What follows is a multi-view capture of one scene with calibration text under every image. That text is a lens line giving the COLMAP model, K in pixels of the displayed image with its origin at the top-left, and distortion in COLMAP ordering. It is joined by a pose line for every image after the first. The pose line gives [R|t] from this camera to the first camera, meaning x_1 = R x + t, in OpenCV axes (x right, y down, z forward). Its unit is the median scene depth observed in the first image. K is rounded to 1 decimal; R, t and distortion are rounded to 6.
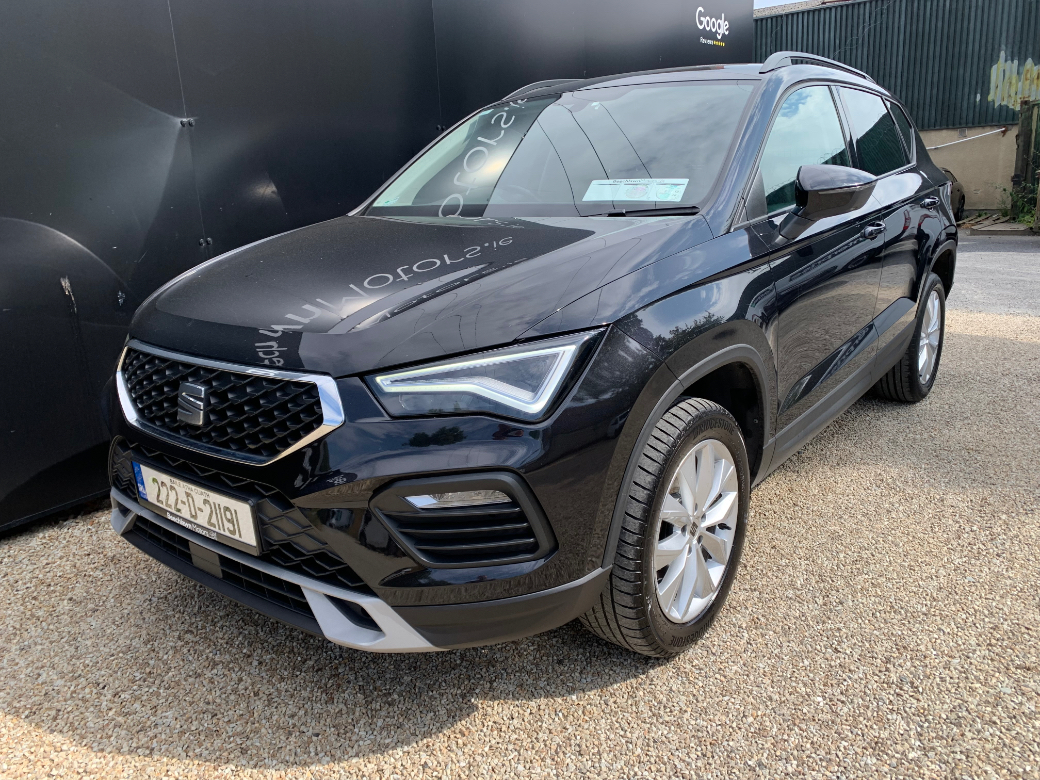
lens RADIAL K [[774.4, 0, 520.0], [0, 774.4, 390.0], [0, 0, 1]] dist [0.009108, 0.006692]
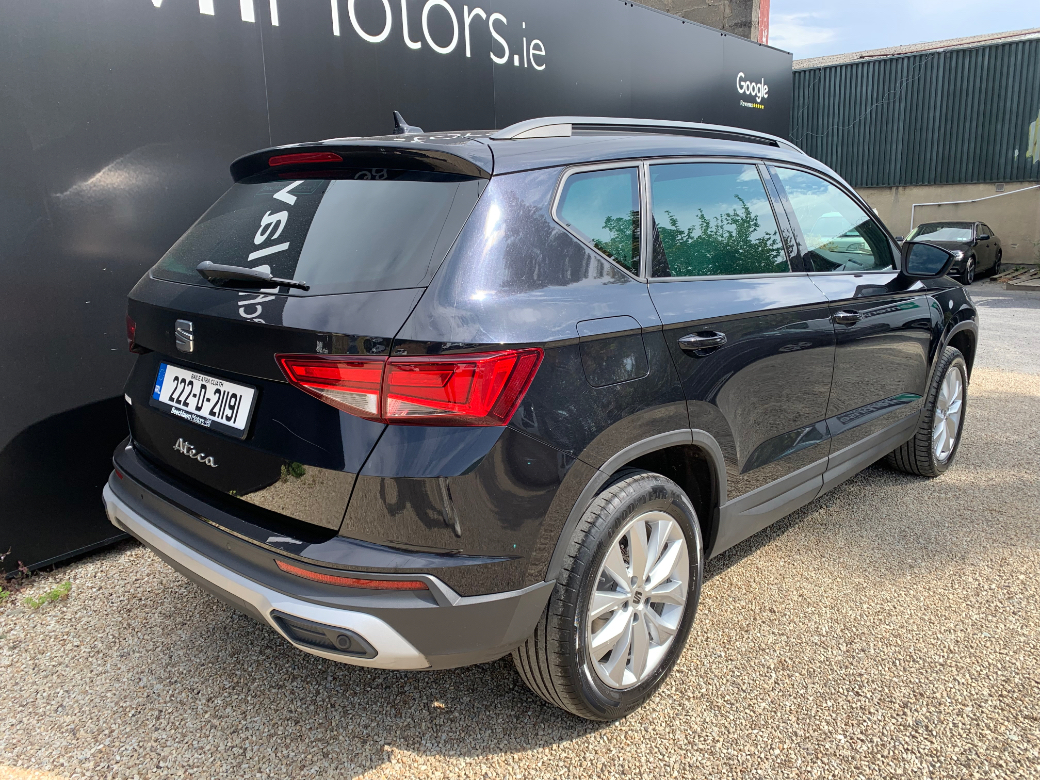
lens RADIAL K [[774.4, 0, 520.0], [0, 774.4, 390.0], [0, 0, 1]] dist [0.009108, 0.006692]
pose [[0.998676, 0.037097, -0.035642, -0.046269], [-0.038648, 0.998290, -0.043858, -0.026366], [0.033955, 0.045177, 0.998402, -0.134790]]
